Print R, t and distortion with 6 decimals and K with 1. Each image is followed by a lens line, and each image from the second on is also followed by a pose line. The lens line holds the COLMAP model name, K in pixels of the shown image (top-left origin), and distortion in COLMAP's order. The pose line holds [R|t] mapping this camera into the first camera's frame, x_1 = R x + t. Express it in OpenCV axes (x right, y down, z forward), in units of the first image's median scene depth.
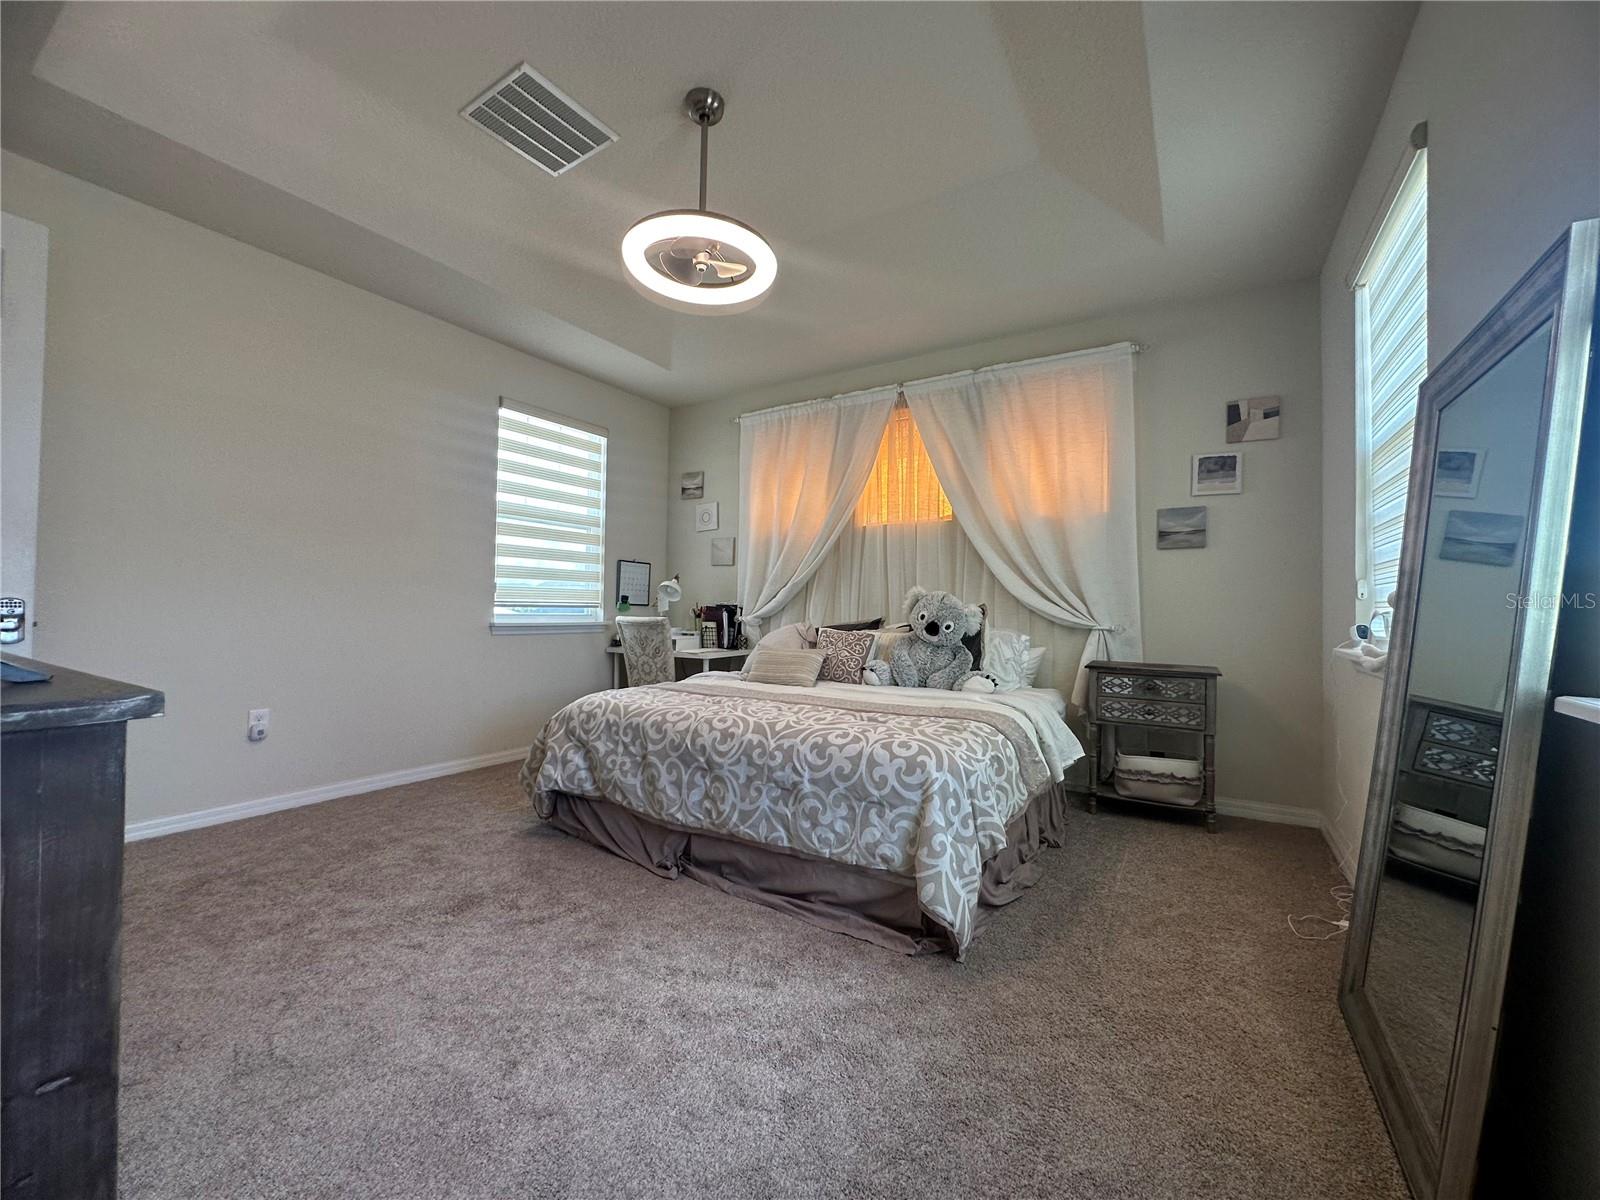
lens RADIAL K [[640.2, 0, 798.6], [0, 640.2, 595.9], [0, 0, 1]] dist [-0.001087, -0.000120]
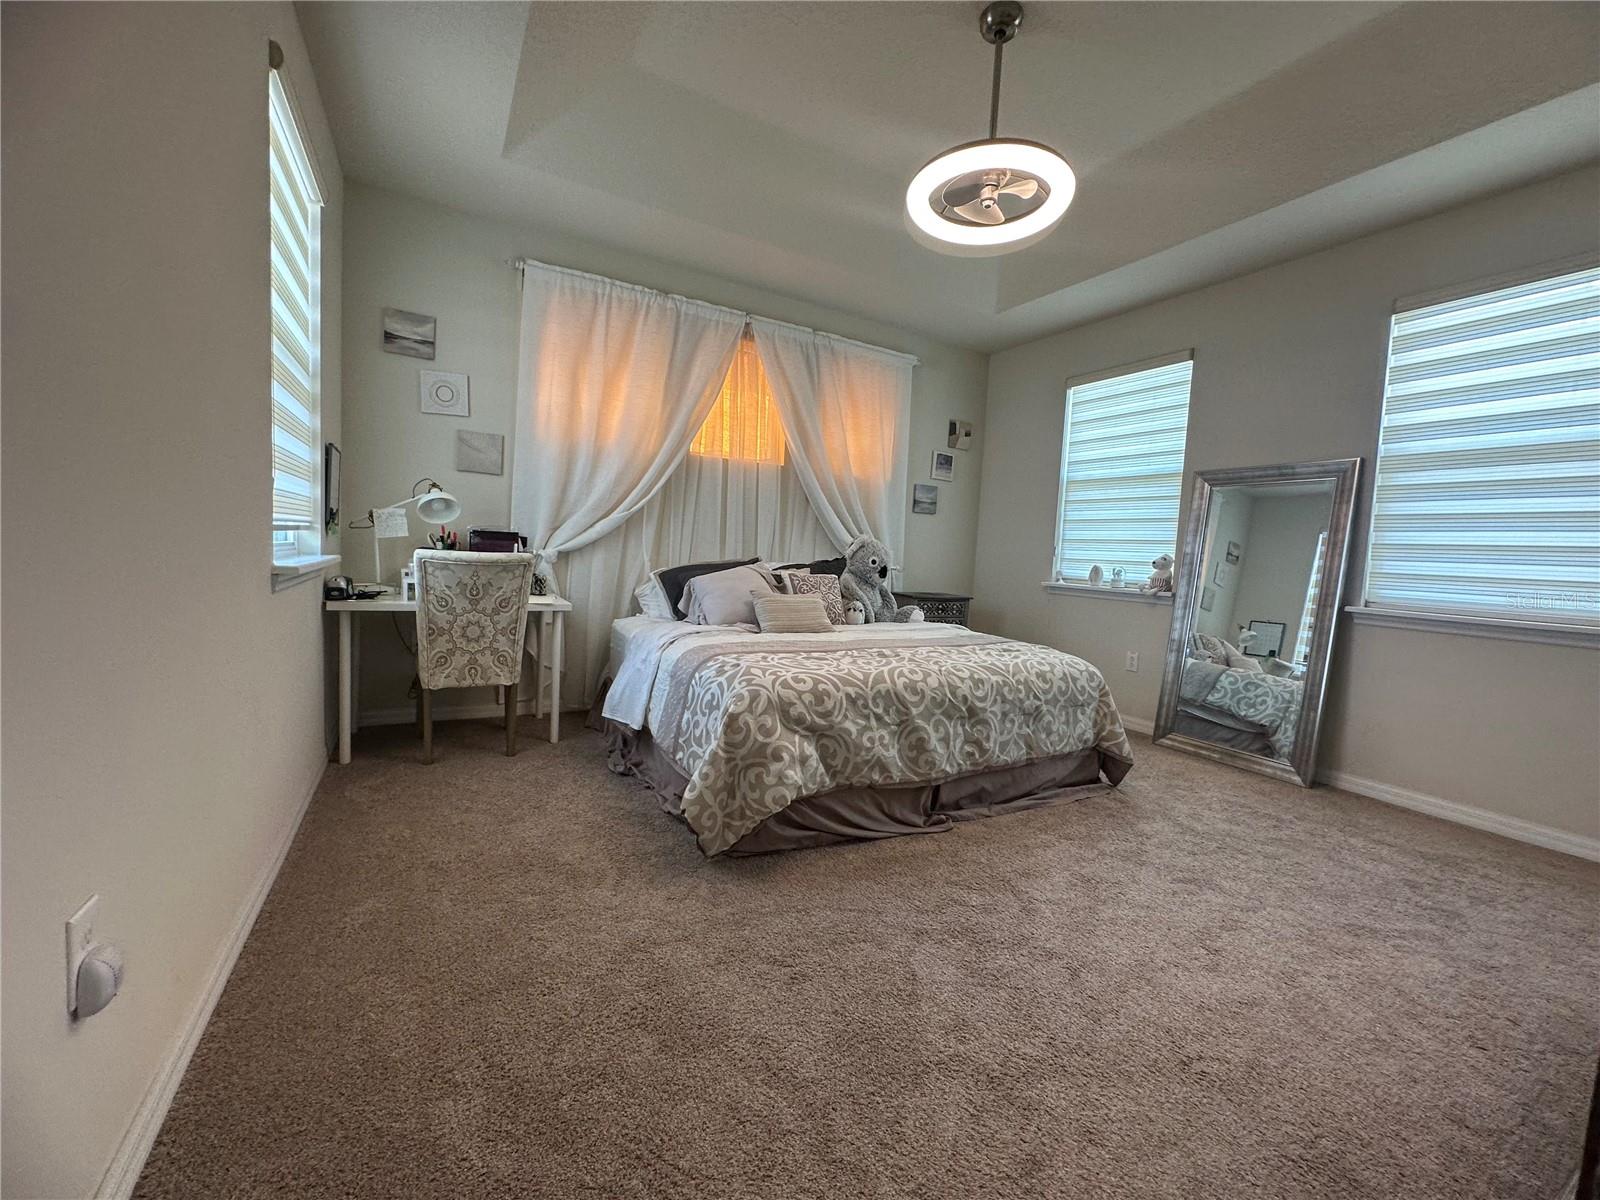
lens RADIAL K [[640.2, 0, 798.6], [0, 640.2, 595.9], [0, 0, 1]] dist [-0.001087, -0.000120]
pose [[0.475352, -0.051570, 0.878283, -1.082780], [-0.064749, 0.993523, 0.093381, -0.005826], [-0.877410, -0.101256, 0.468934, 0.702529]]
